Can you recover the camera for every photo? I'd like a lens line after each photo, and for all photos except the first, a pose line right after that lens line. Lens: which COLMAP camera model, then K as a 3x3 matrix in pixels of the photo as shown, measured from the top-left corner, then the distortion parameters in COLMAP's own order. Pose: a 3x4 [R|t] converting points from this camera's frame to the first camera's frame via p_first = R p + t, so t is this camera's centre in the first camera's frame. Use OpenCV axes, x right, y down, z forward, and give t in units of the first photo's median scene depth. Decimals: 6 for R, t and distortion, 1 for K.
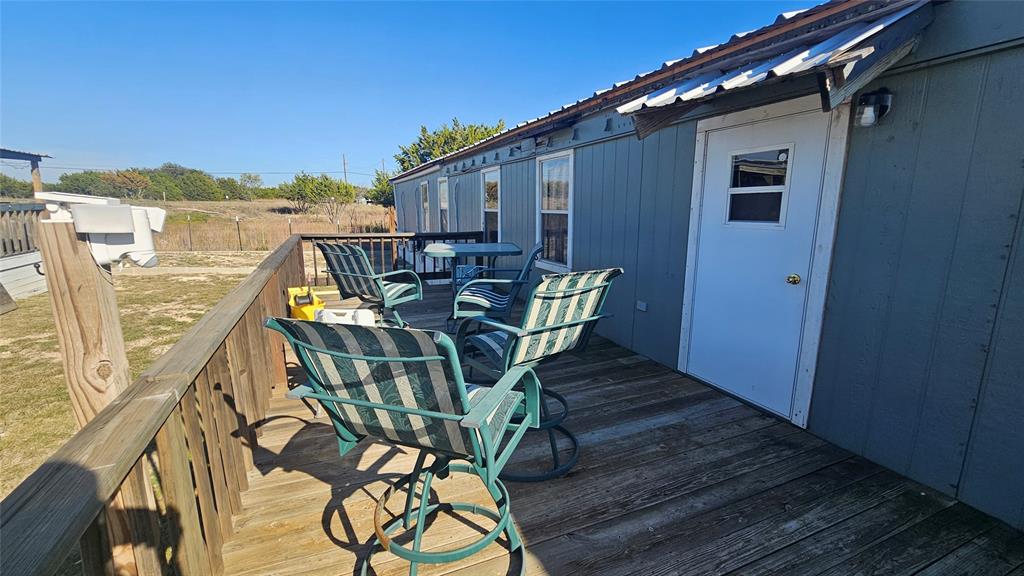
lens RADIAL K [[417.6, 0, 510.5], [0, 417.6, 291.7], [0, 0, 1]] dist [-0.005360, -0.000181]
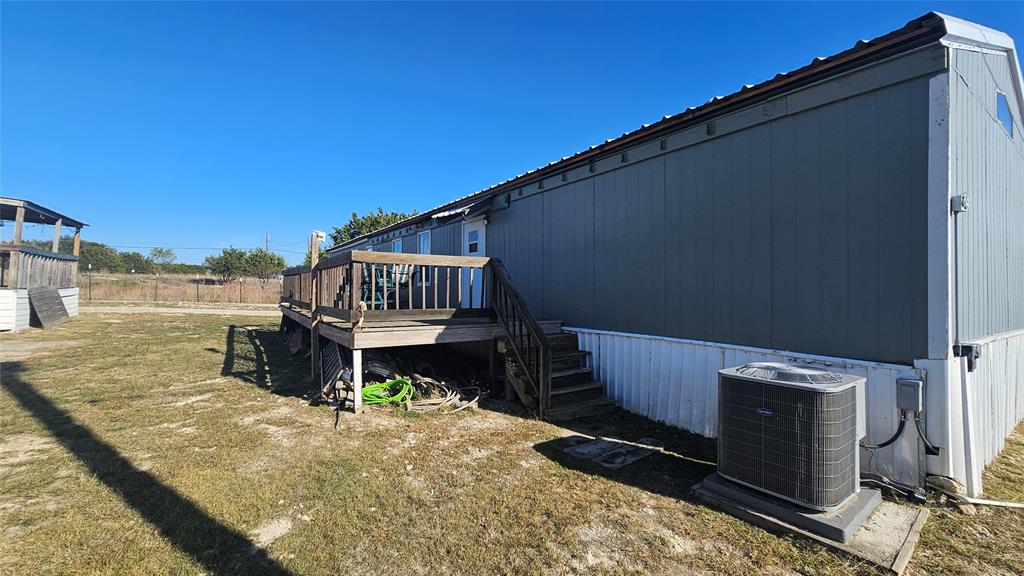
lens RADIAL K [[417.6, 0, 512.5], [0, 417.6, 286.9], [0, 0, 1]] dist [-0.005360, -0.000181]
pose [[0.983600, 0.004371, 0.180313, 0.043402], [0.032113, 0.979489, -0.198921, 0.103955], [-0.177484, 0.201449, 0.963285, -0.291097]]
